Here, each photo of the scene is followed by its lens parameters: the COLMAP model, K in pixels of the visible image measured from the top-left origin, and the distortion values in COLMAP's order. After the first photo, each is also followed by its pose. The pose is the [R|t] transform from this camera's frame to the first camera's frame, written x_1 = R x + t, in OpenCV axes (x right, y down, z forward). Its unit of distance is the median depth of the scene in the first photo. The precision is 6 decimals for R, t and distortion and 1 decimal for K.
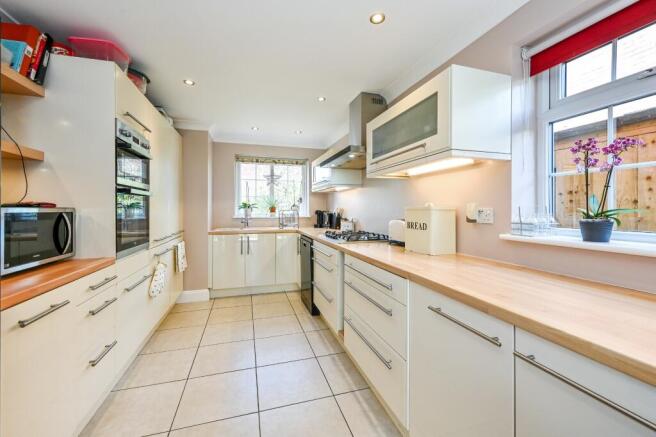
lens RADIAL K [[271.0, 0, 331.0], [0, 271.0, 206.5], [0, 0, 1]] dist [-0.000788, -0.000117]
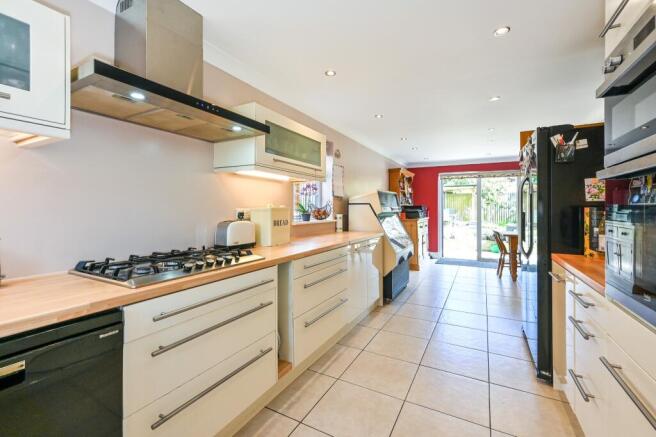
lens RADIAL K [[281.7, 0, 327.7], [0, 281.7, 208.9], [0, 0, 1]] dist [0.000120, 0.000020]
pose [[-0.691673, -0.001917, 0.722208, -0.918862], [-0.010916, 0.999910, -0.007800, 0.021640], [-0.722129, -0.013279, -0.691631, 2.144479]]
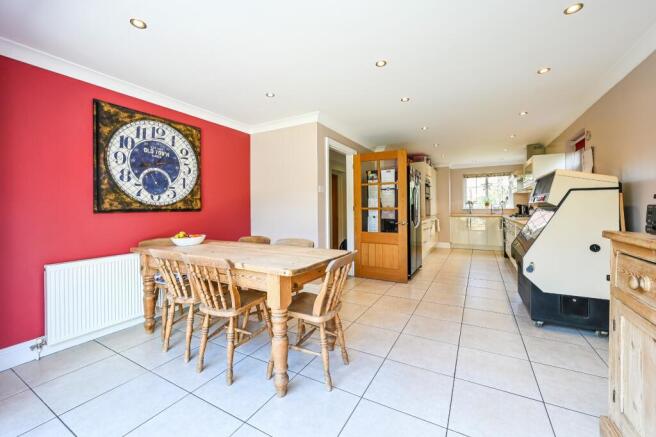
lens RADIAL K [[271.0, 0, 331.0], [0, 271.0, 206.5], [0, 0, 1]] dist [-0.000788, -0.000117]
pose [[0.688685, -0.008084, -0.725015, 0.336302], [0.015300, 0.999877, 0.003385, 0.004046], [0.724899, -0.013423, 0.688725, -0.857255]]
